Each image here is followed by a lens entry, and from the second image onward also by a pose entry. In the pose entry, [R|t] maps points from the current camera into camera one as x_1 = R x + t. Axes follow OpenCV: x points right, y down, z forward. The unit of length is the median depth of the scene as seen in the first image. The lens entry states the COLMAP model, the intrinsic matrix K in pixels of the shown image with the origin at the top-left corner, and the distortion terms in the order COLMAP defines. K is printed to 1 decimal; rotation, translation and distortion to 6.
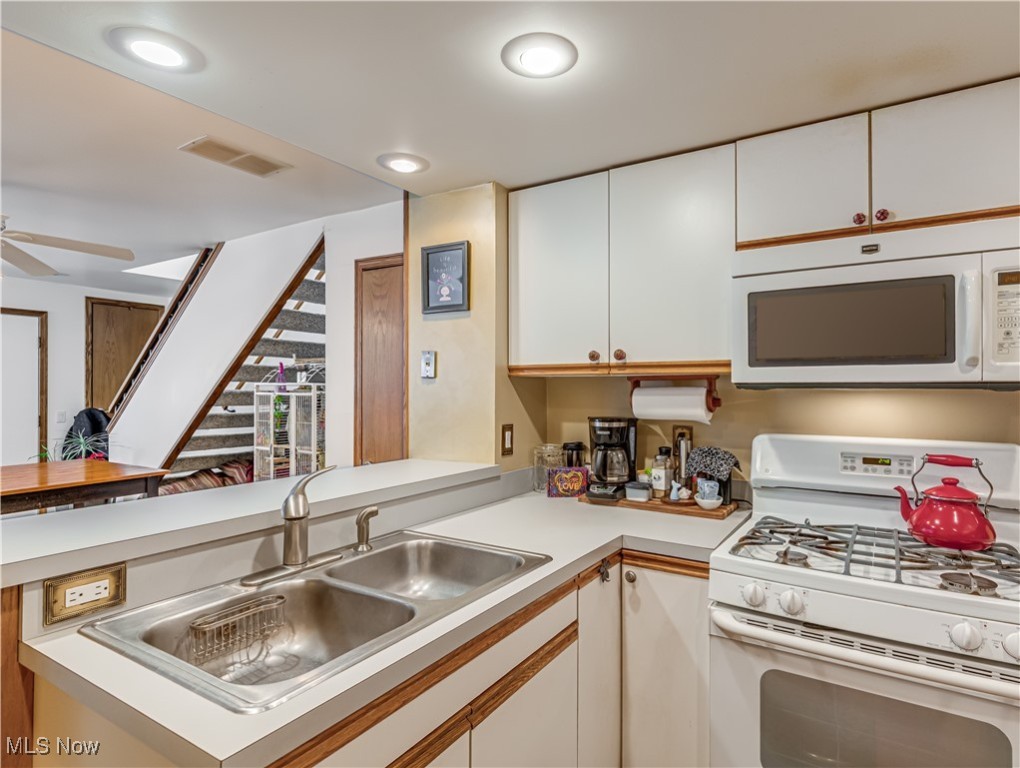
lens RADIAL K [[604.4, 0, 510.0], [0, 604.4, 384.0], [0, 0, 1]] dist [-0.000131, 0.000136]
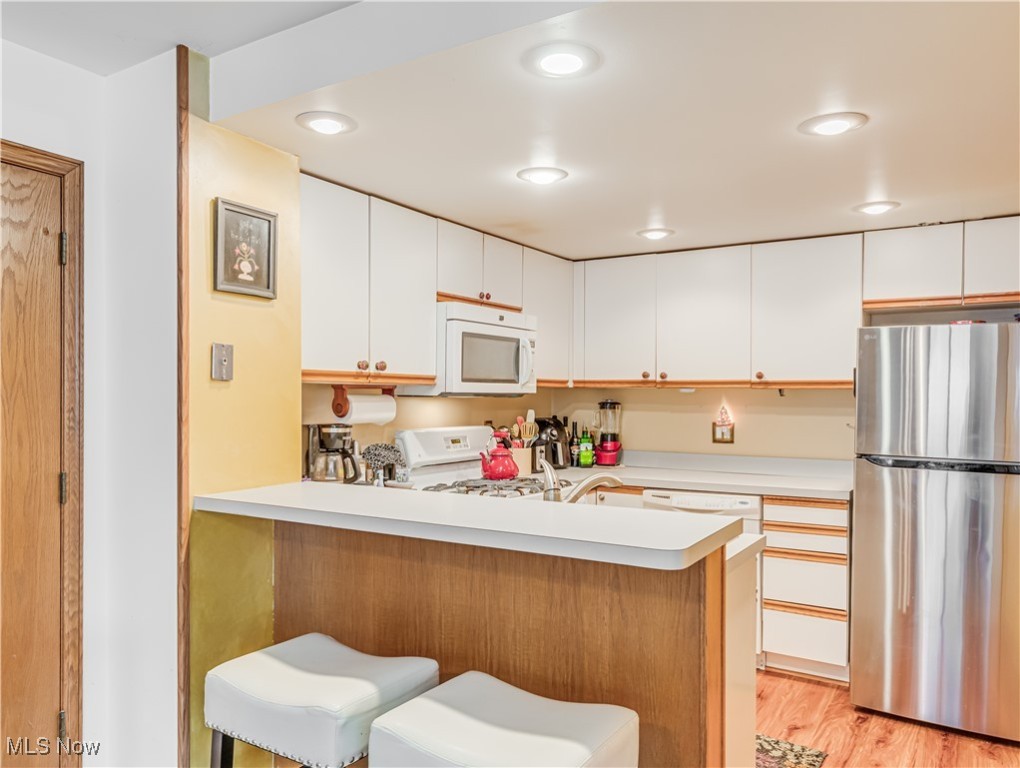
lens RADIAL K [[705.3, 0, 510.0], [0, 705.3, 384.0], [0, 0, 1]] dist [0.005710, 0.001445]
pose [[-0.021027, 0.022882, 0.999517, -1.365762], [0.004477, 0.999730, -0.022793, 0.019419], [-0.999769, 0.003996, -0.021124, 0.946088]]
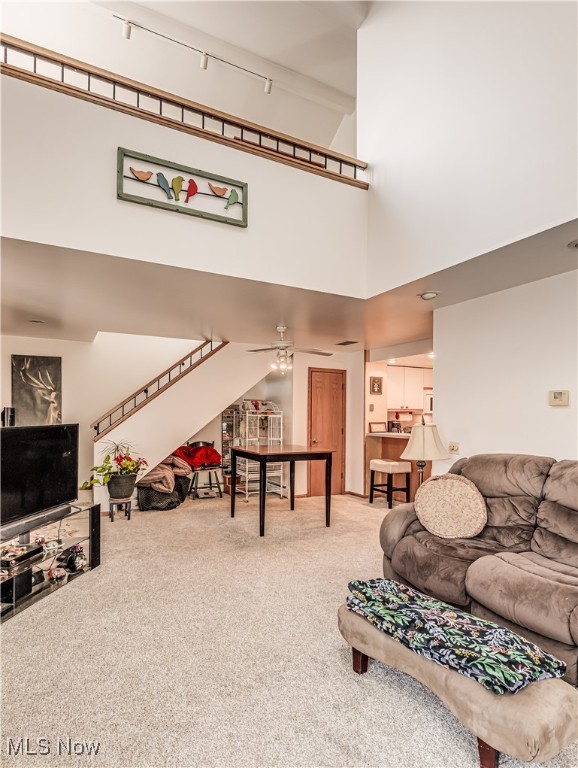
lens RADIAL K [[395.8, 0, 290.3], [0, 395.8, 394.3], [0, 0, 1]] dist [0.002547, -0.000106]
pose [[0.520327, 0.044473, 0.852808, -3.562174], [-0.015725, 0.998973, -0.042501, -0.006665], [-0.853822, 0.008704, 0.520492, 0.188381]]
